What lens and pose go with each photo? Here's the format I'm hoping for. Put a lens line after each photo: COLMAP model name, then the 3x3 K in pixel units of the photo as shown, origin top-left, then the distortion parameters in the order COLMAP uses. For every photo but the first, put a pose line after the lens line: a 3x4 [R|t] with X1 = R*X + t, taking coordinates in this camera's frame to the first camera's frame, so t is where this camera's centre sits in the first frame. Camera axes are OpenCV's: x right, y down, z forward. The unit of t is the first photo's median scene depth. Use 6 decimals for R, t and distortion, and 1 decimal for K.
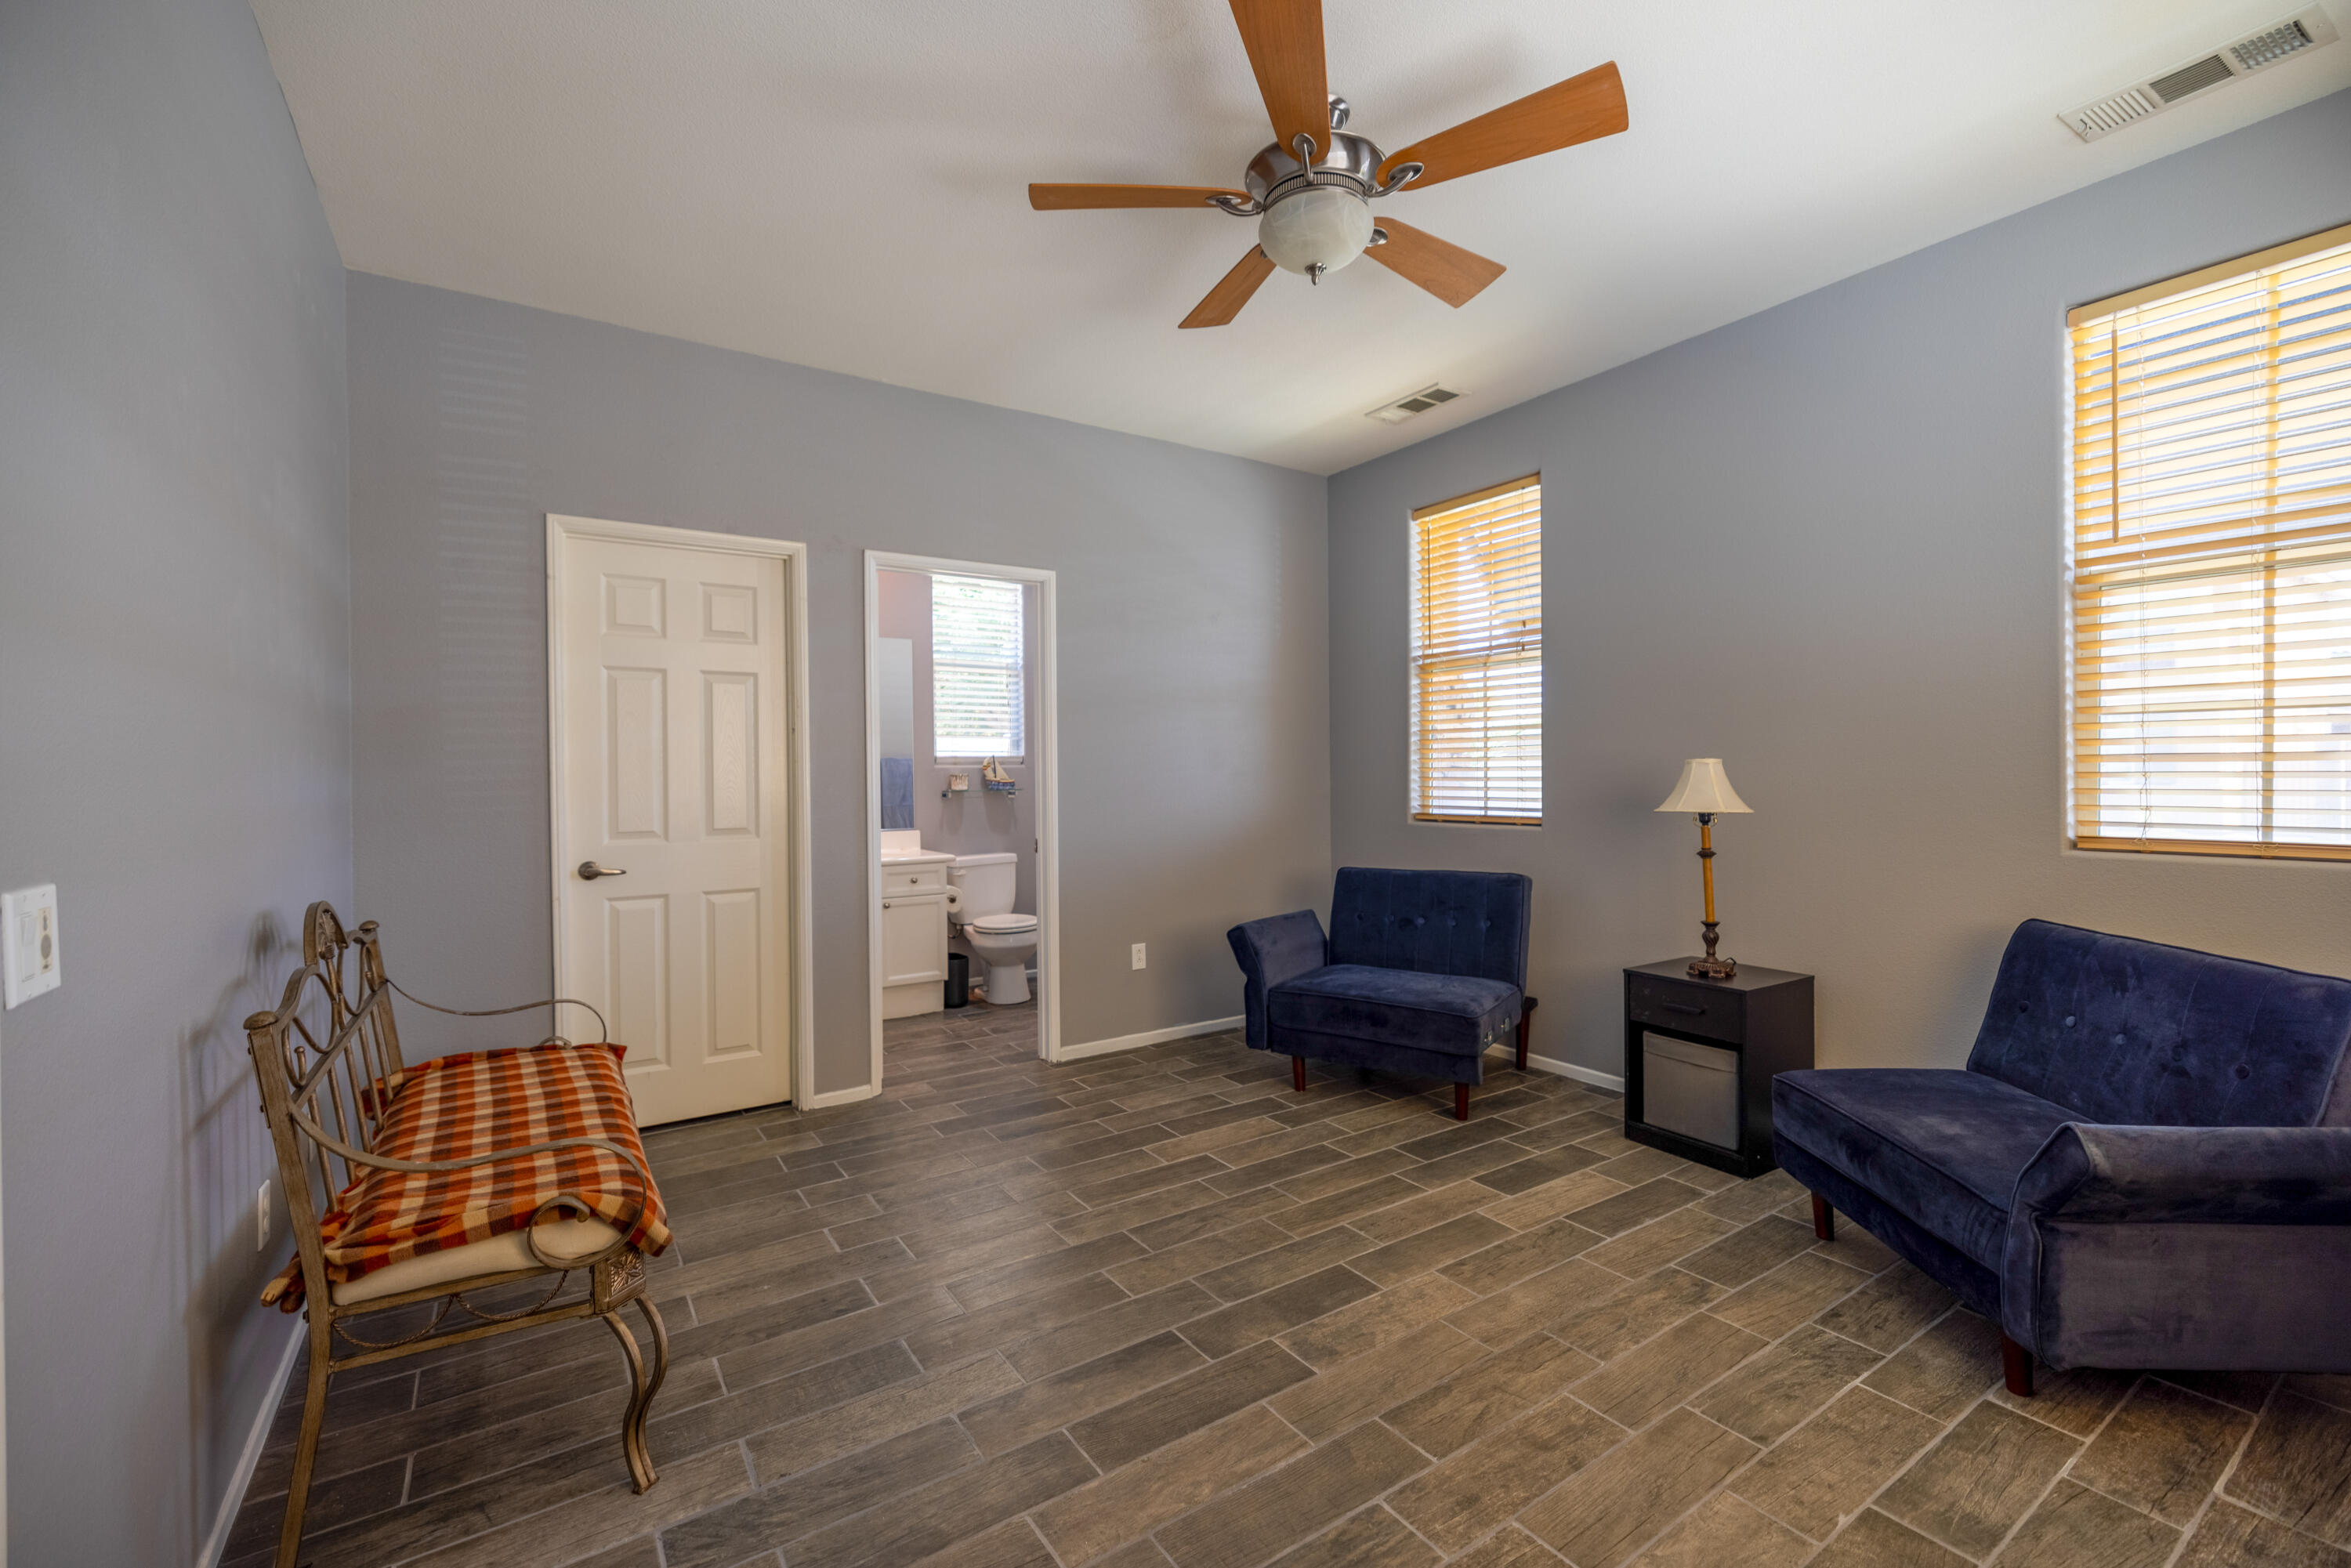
lens RADIAL K [[988.5, 0, 1172.6], [0, 988.5, 779.8], [0, 0, 1]] dist [0.008490, 0.000179]
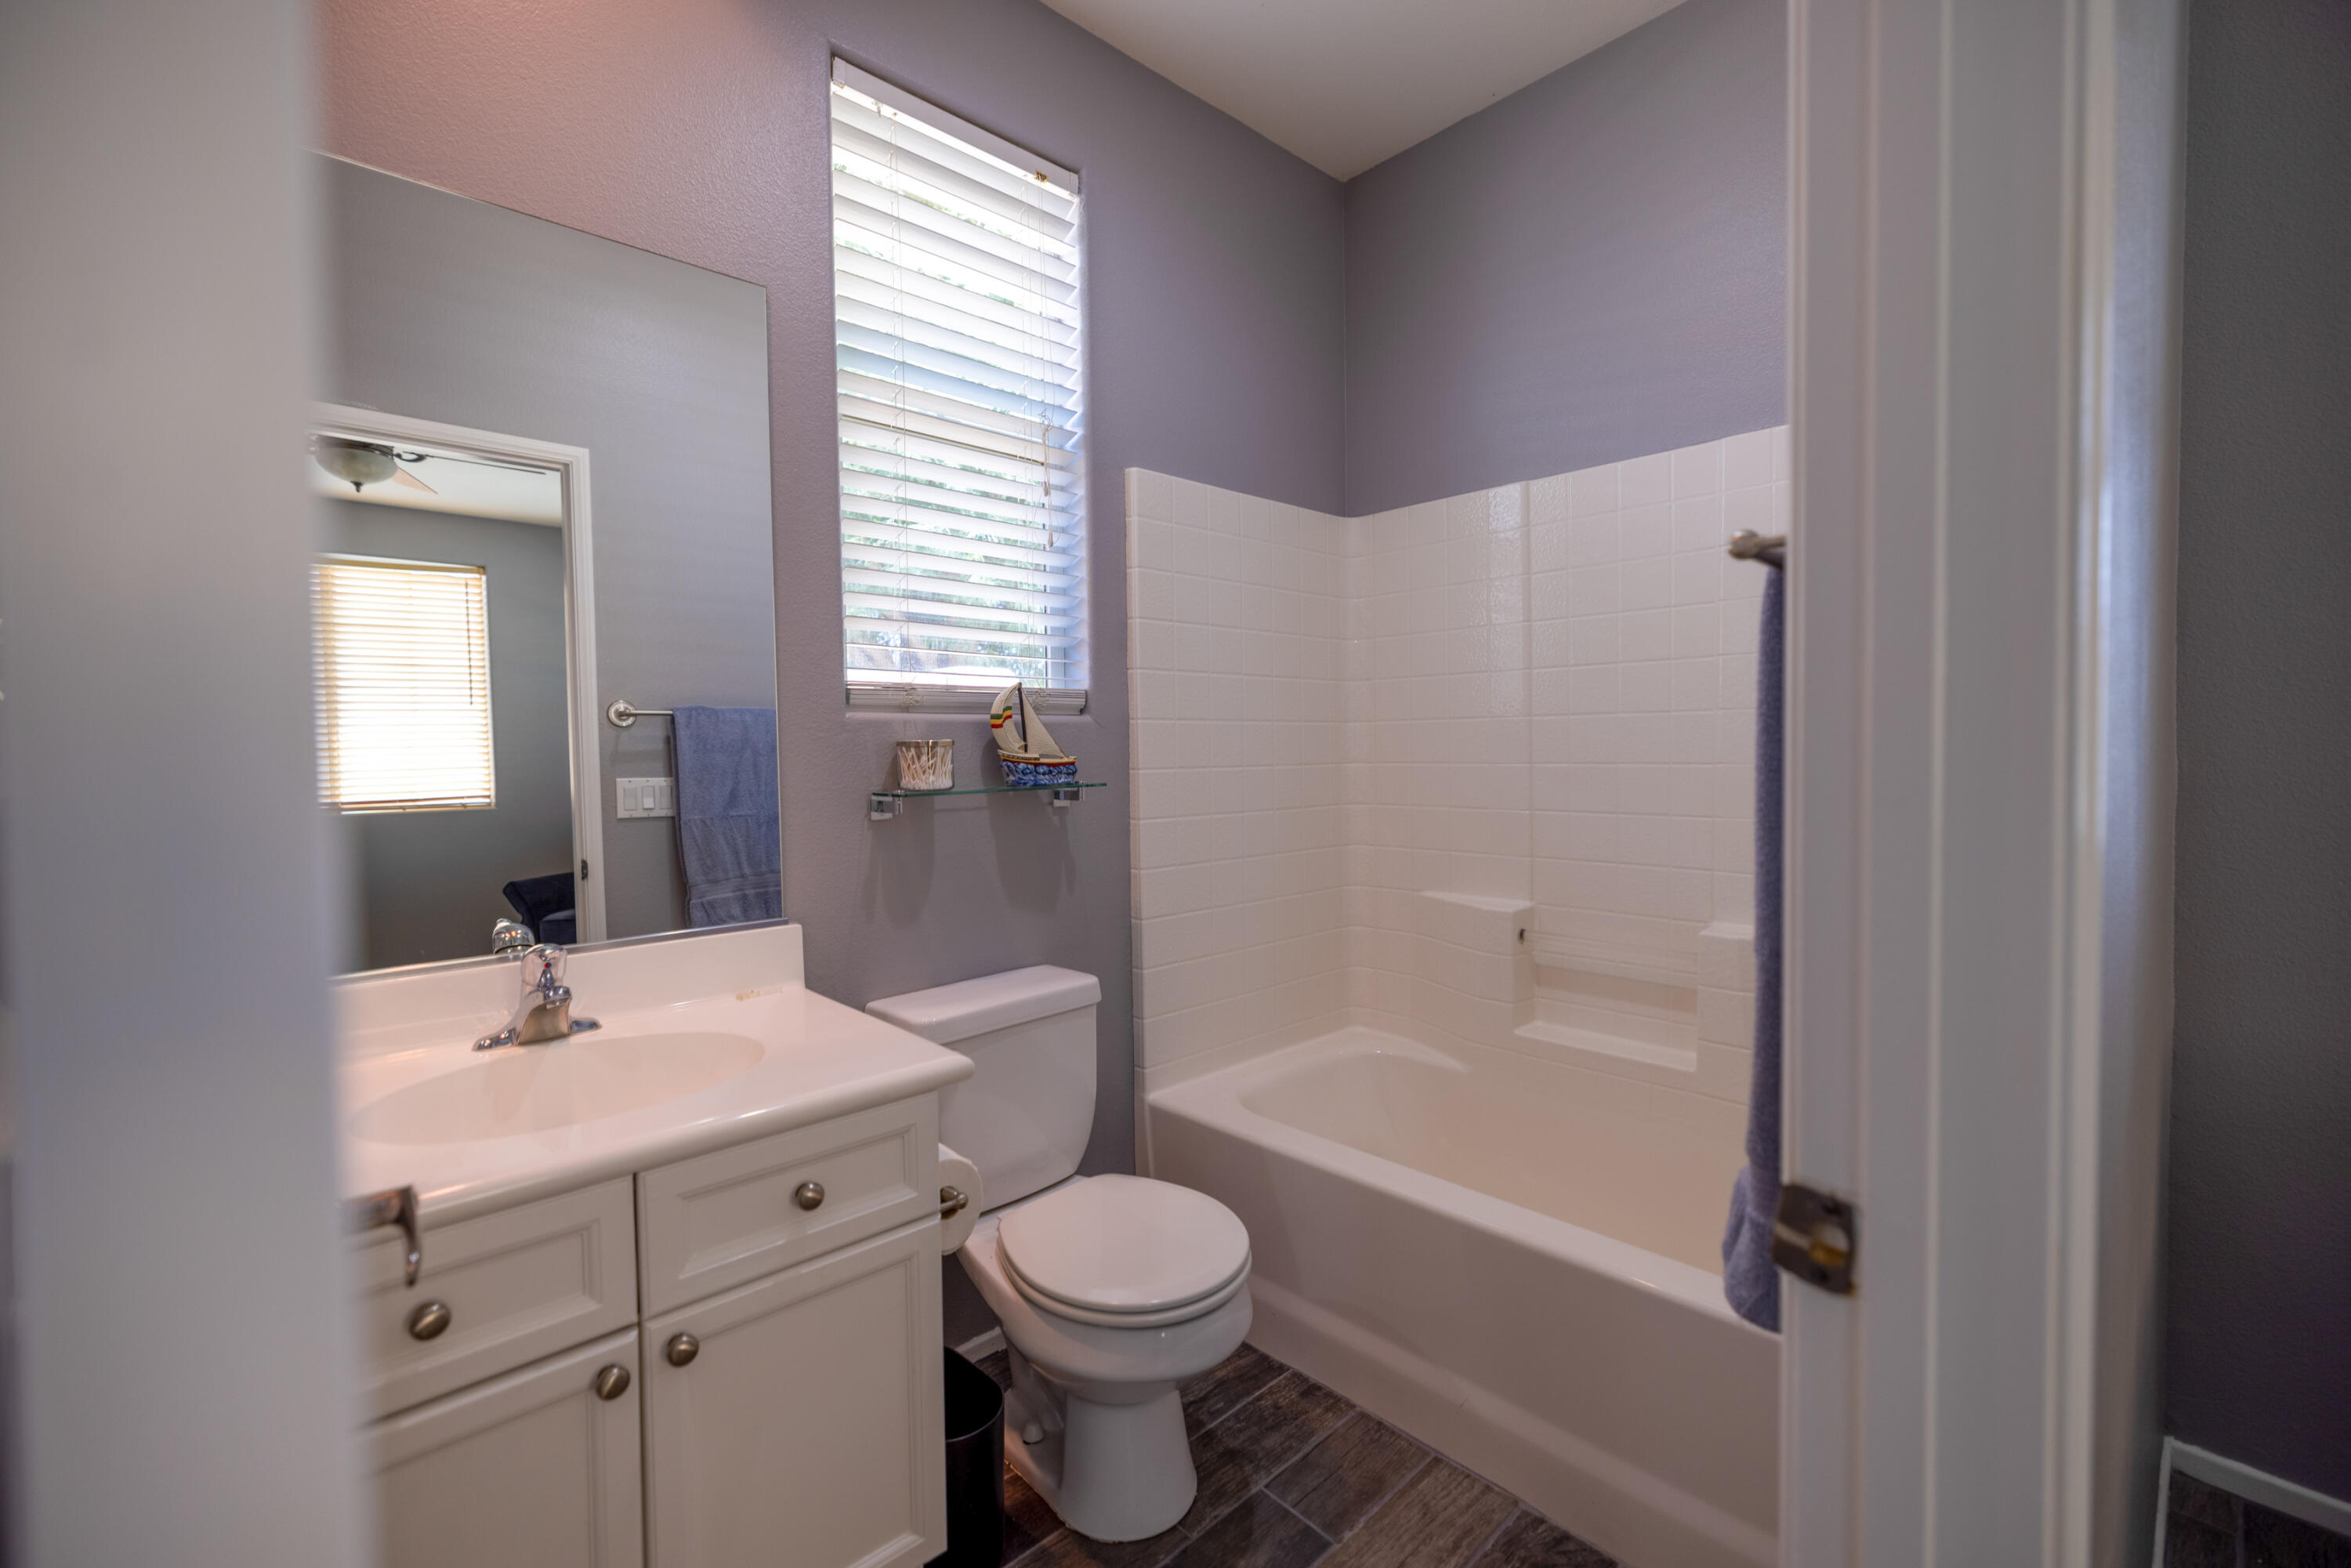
lens RADIAL K [[988.2, 0, 1175.5], [0, 988.2, 784.0], [0, 0, 1]] dist [-0.032611, -0.000013]
pose [[0.985662, -0.009352, 0.168471, -0.187582], [0.004256, 0.999523, 0.030583, -0.000795], [-0.168677, -0.029428, 0.985232, 0.667949]]
